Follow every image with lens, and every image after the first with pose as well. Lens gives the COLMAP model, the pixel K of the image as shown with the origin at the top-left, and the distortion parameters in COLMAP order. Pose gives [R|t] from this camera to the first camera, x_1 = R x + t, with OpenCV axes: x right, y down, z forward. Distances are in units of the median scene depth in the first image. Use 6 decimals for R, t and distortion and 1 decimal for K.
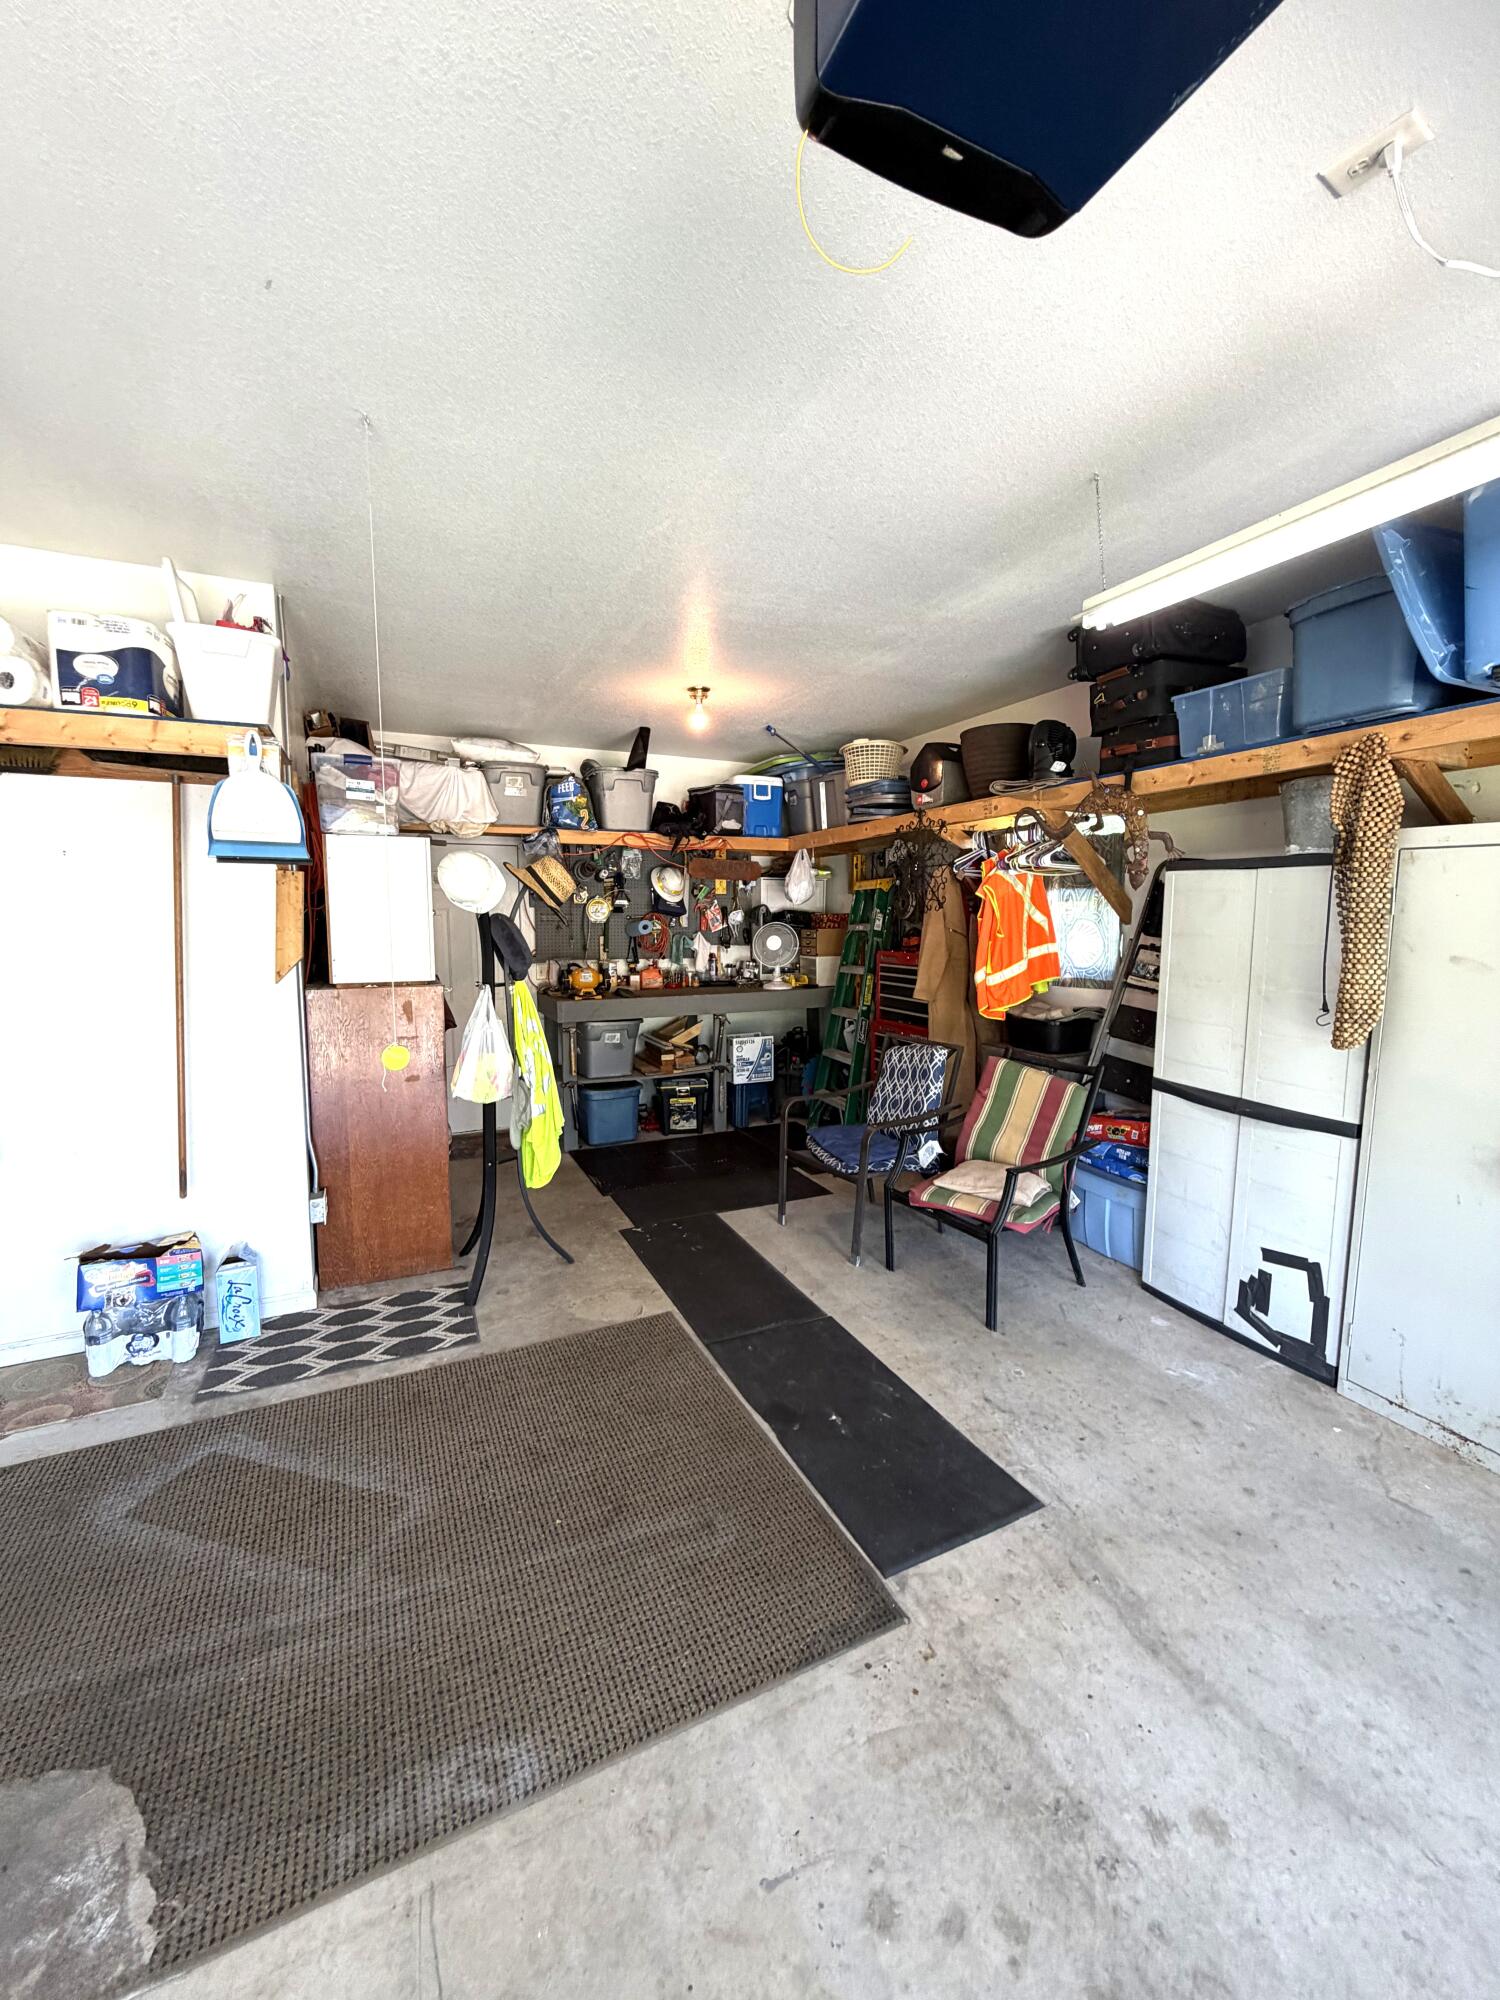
lens RADIAL K [[797.8, 0, 753.1], [0, 797.8, 992.2], [0, 0, 1]] dist [-0.002465, 0.001176]
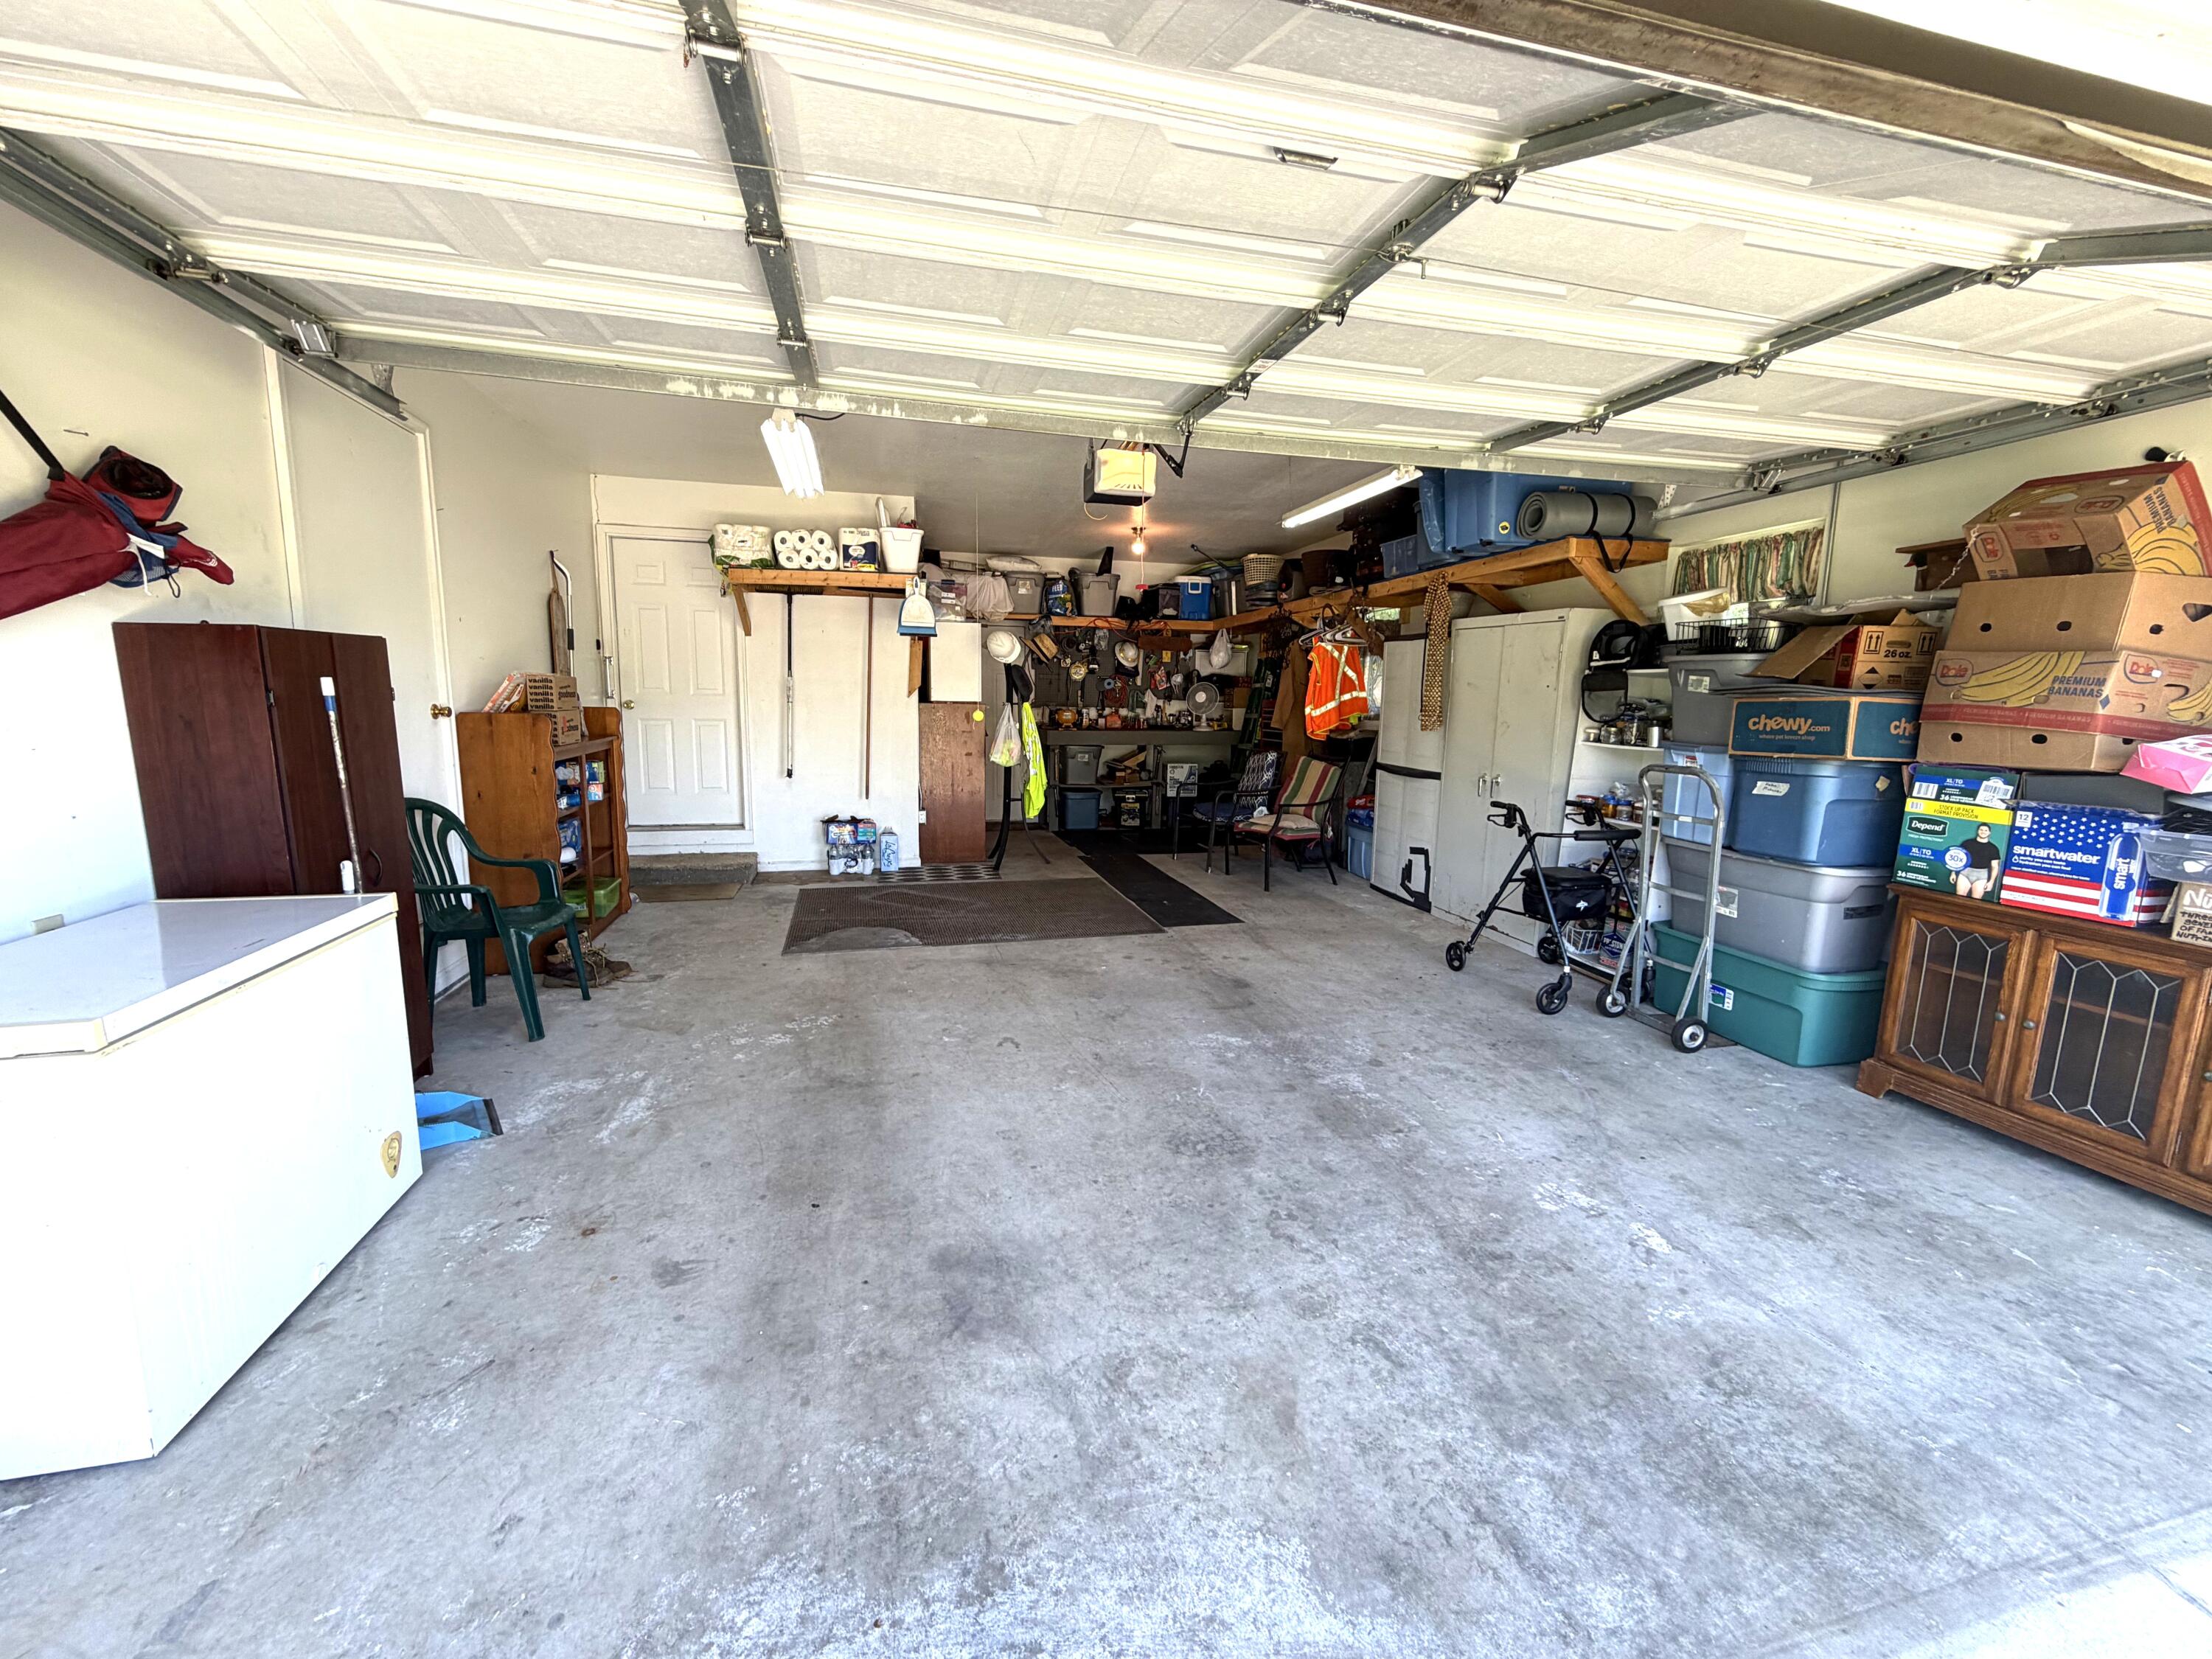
lens RADIAL K [[882.3, 0, 1104.8], [0, 882.3, 835.1], [0, 0, 1]] dist [-0.002465, 0.001176]
pose [[0.982089, 0.042680, -0.183522, 0.188670], [-0.032976, 0.997908, 0.055611, 0.120389], [0.185512, -0.048563, 0.981441, -0.678382]]
